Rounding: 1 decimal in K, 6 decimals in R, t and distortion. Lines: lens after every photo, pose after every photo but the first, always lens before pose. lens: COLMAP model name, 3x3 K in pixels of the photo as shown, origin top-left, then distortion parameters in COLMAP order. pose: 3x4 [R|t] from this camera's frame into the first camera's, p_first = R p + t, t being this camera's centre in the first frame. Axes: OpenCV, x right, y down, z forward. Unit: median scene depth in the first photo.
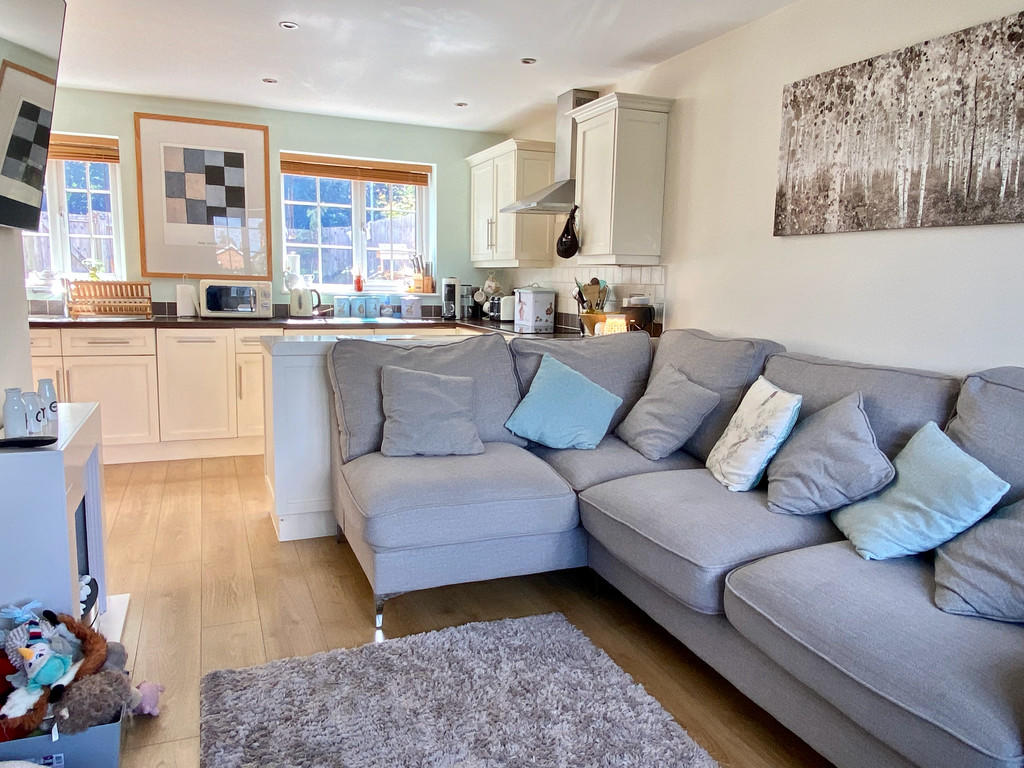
lens RADIAL K [[734.2, 0, 522.5], [0, 734.2, 385.3], [0, 0, 1]] dist [0.035101, -0.054150]
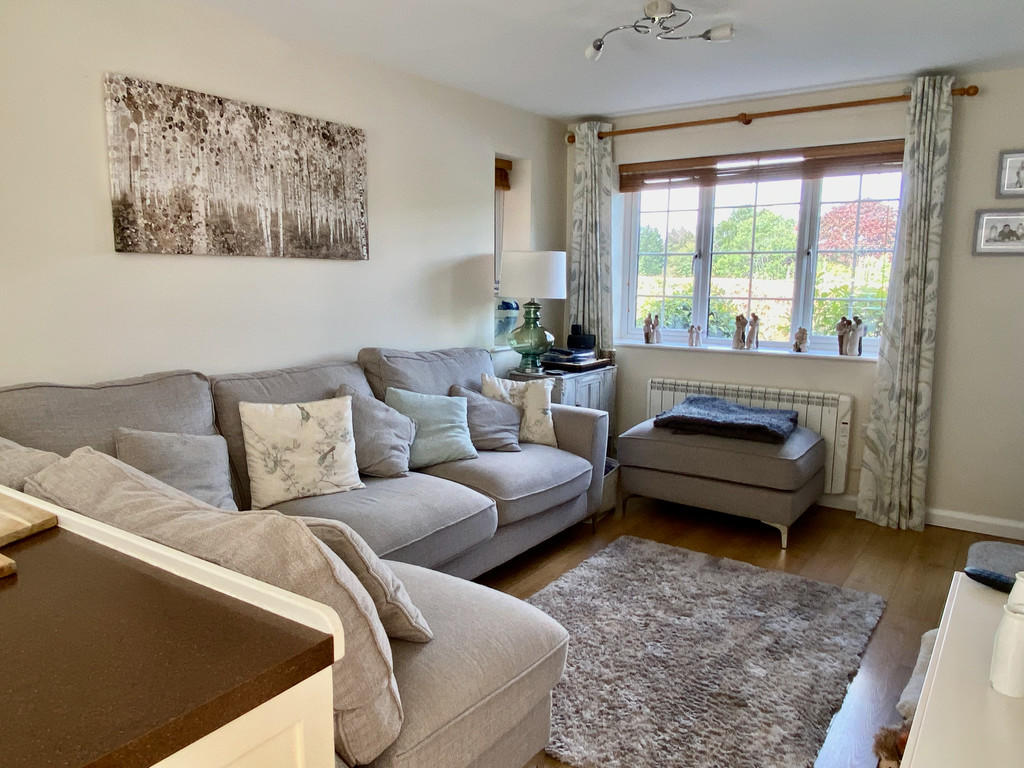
lens RADIAL K [[734.2, 0, 513.5], [0, 734.2, 385.2], [0, 0, 1]] dist [0.035101, -0.054150]
pose [[-0.525424, -0.160534, 0.835559, -0.751600], [0.096371, 0.964491, 0.245907, -0.264697], [-0.845365, 0.209729, -0.491296, 1.284995]]
